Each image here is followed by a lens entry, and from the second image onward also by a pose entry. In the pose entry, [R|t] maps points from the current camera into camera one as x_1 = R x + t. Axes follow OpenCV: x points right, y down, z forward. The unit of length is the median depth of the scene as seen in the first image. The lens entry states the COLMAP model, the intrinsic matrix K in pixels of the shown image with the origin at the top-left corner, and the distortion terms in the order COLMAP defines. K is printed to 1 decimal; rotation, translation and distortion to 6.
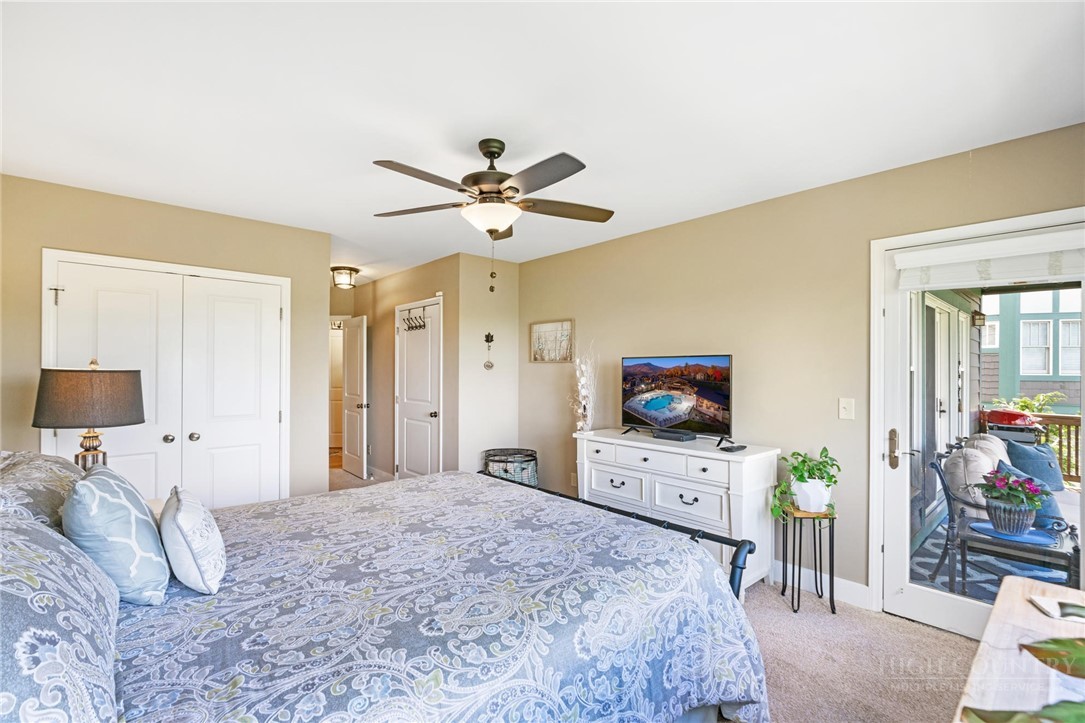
lens RADIAL K [[482.2, 0, 538.6], [0, 482.2, 360.0], [0, 0, 1]] dist [-0.002284, -0.000290]
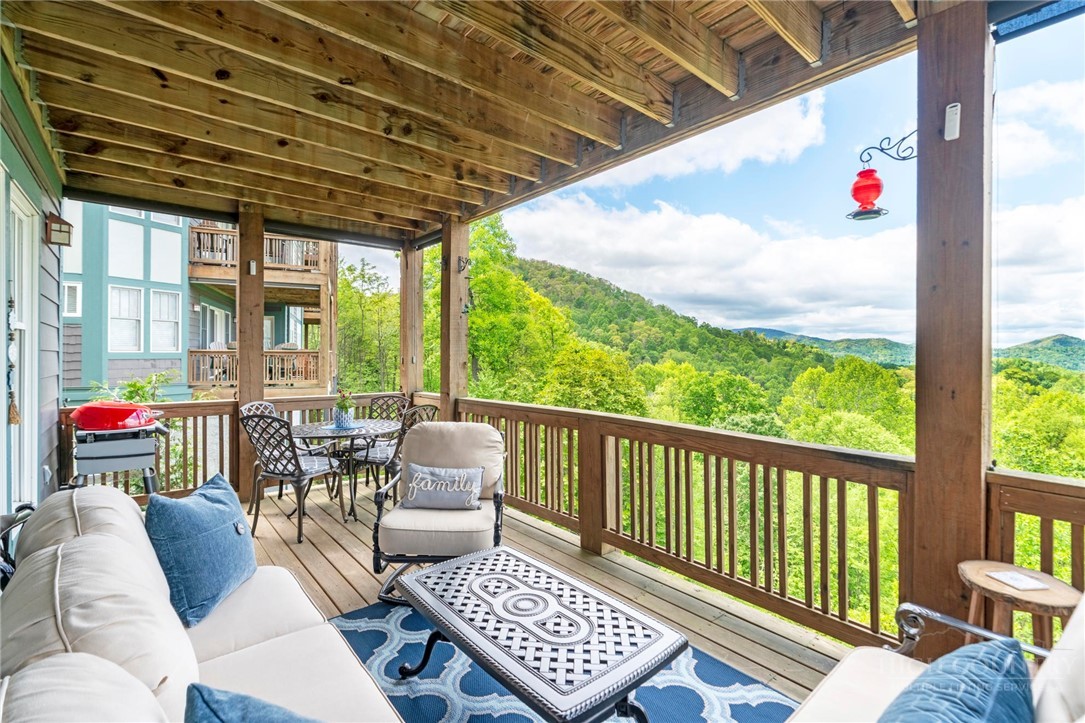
lens RADIAL K [[495.4, 0, 548.1], [0, 495.4, 357.4], [0, 0, 1]] dist [0.000258, 0.000463]
pose [[0.043748, -0.015630, 0.998920, 0.401790], [-0.012674, 0.999788, 0.016199, 0.032317], [-0.998962, -0.013369, 0.043541, 0.446612]]
